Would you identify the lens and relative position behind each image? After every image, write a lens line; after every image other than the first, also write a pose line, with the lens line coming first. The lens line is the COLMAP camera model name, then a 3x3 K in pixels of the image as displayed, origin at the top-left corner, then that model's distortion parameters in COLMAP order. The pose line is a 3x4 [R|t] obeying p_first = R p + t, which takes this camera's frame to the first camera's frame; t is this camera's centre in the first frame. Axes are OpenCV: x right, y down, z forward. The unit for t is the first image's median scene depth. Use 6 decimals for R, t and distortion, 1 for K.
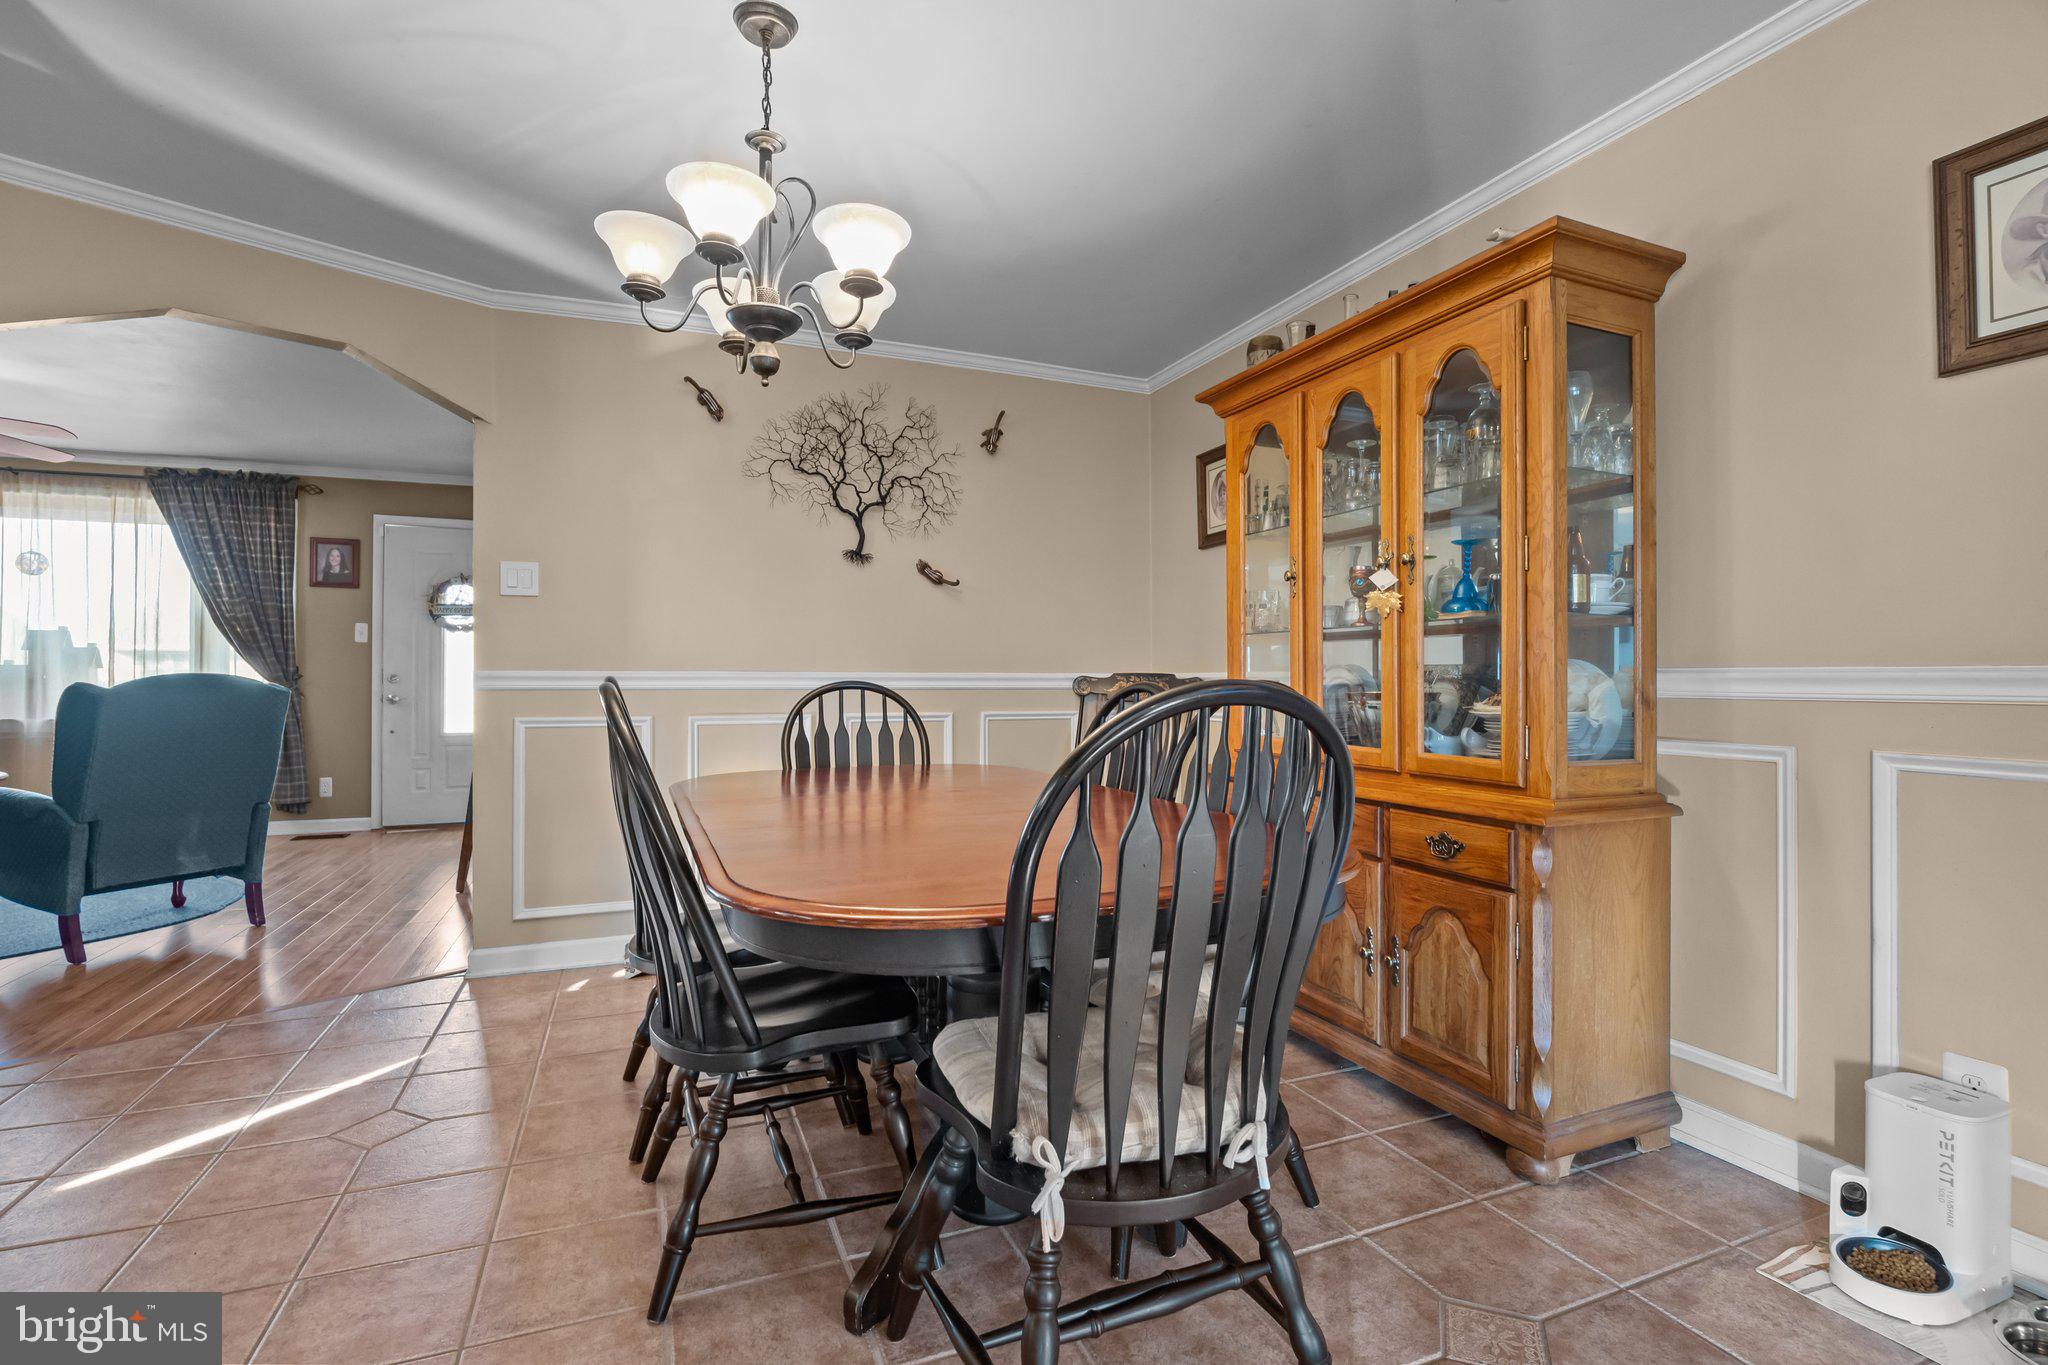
lens RADIAL K [[980.3, 0, 1024.0], [0, 980.3, 682.5], [0, 0, 1]] dist [0.004677, 0.001035]
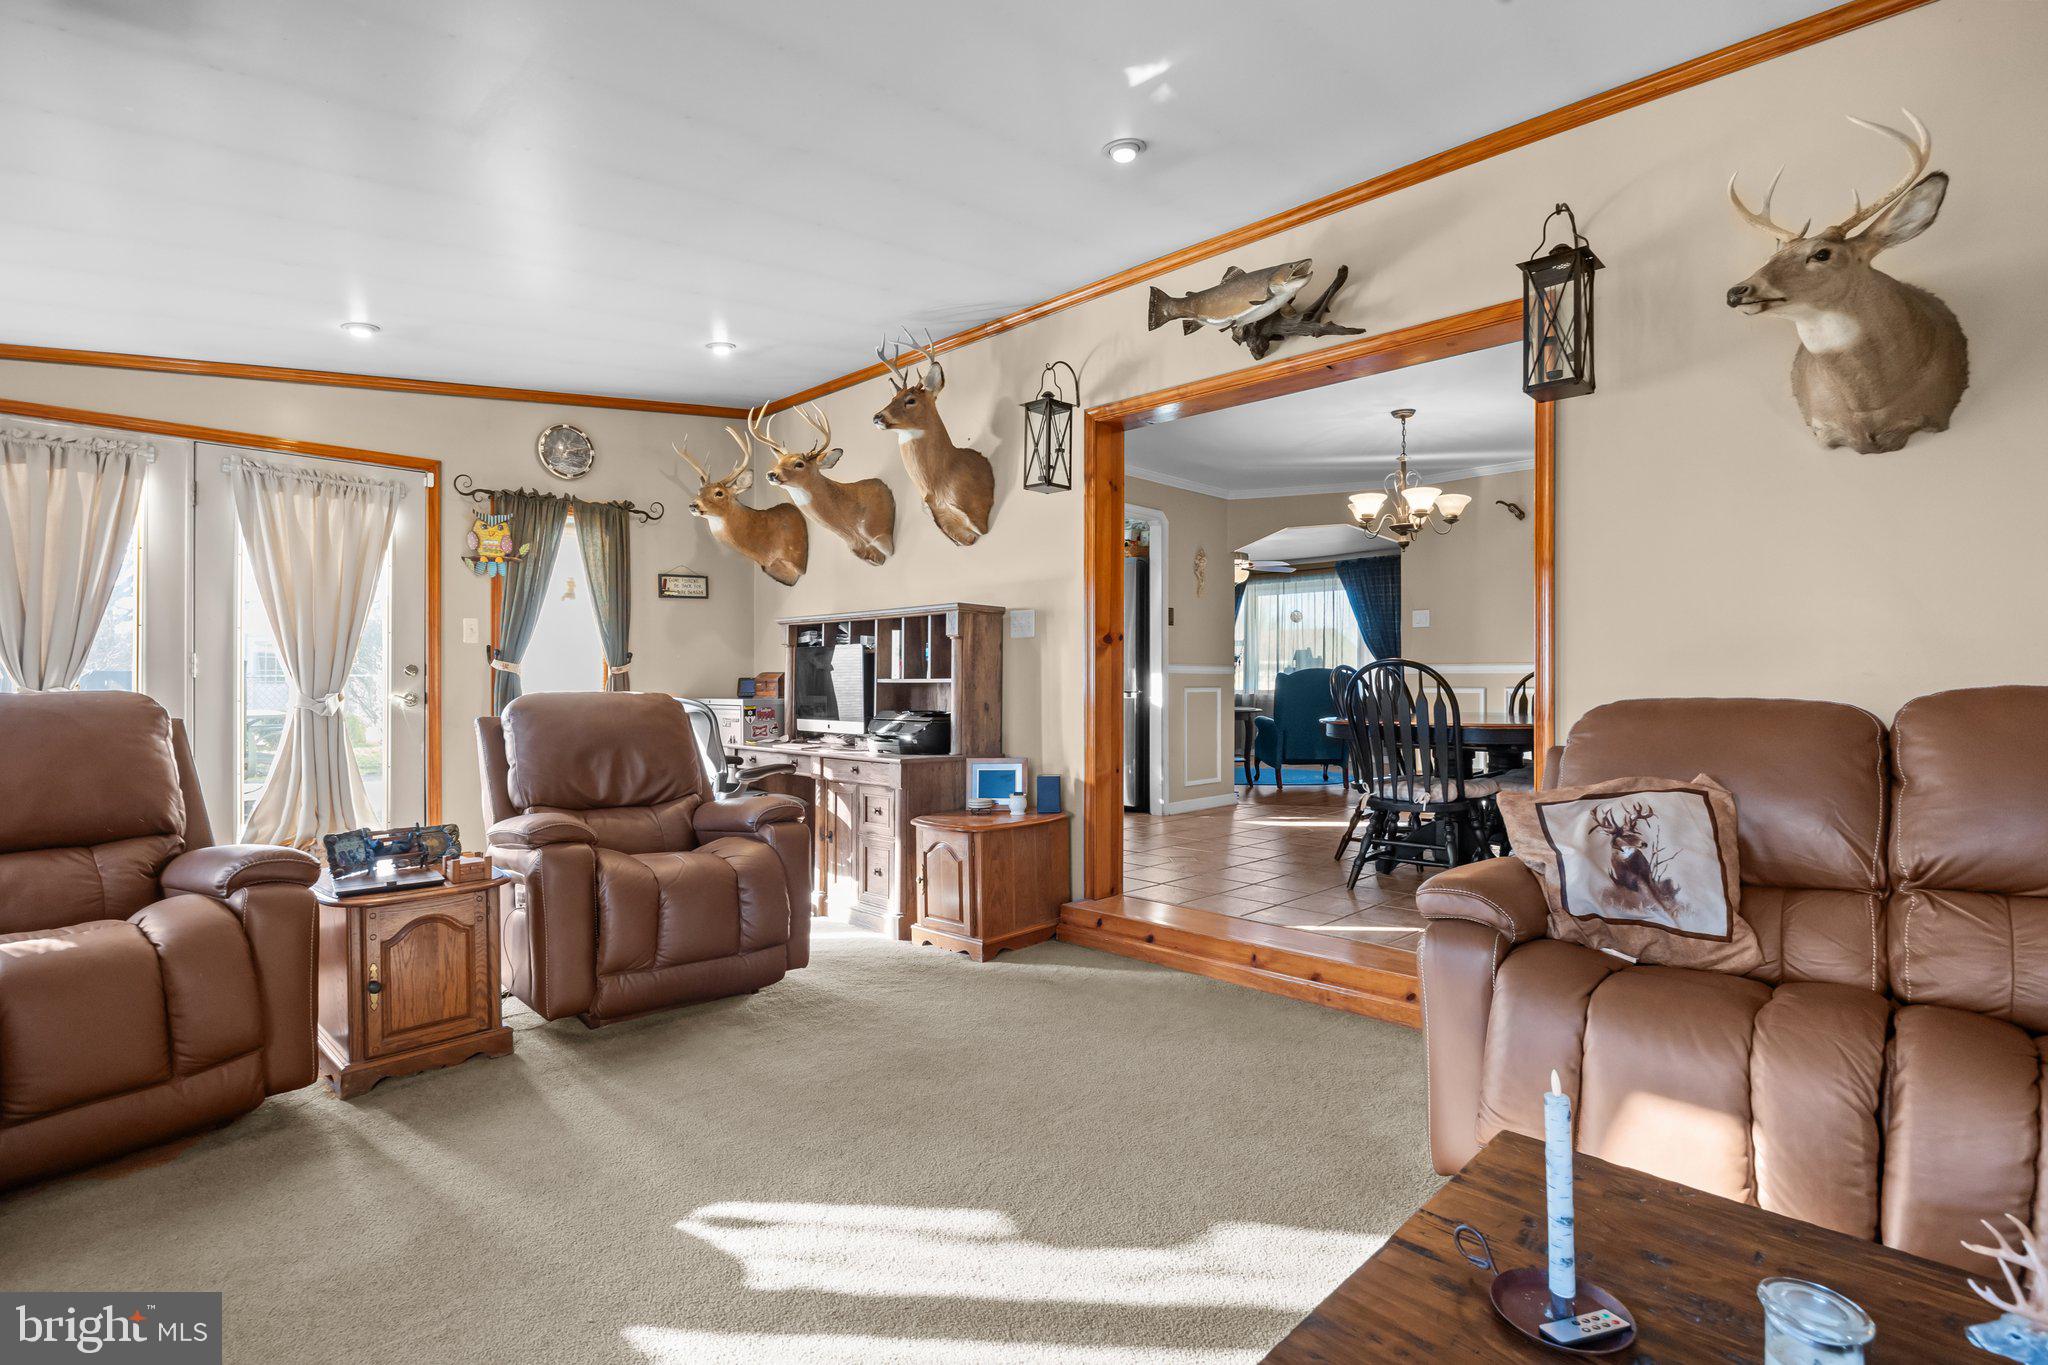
lens RADIAL K [[980.3, 0, 1024.0], [0, 980.3, 682.5], [0, 0, 1]] dist [0.004677, 0.001035]
pose [[0.416198, -0.003962, -0.909265, 0.935313], [0.007666, 0.999970, -0.000848, 0.019756], [0.909242, -0.006617, 0.416216, -0.552948]]
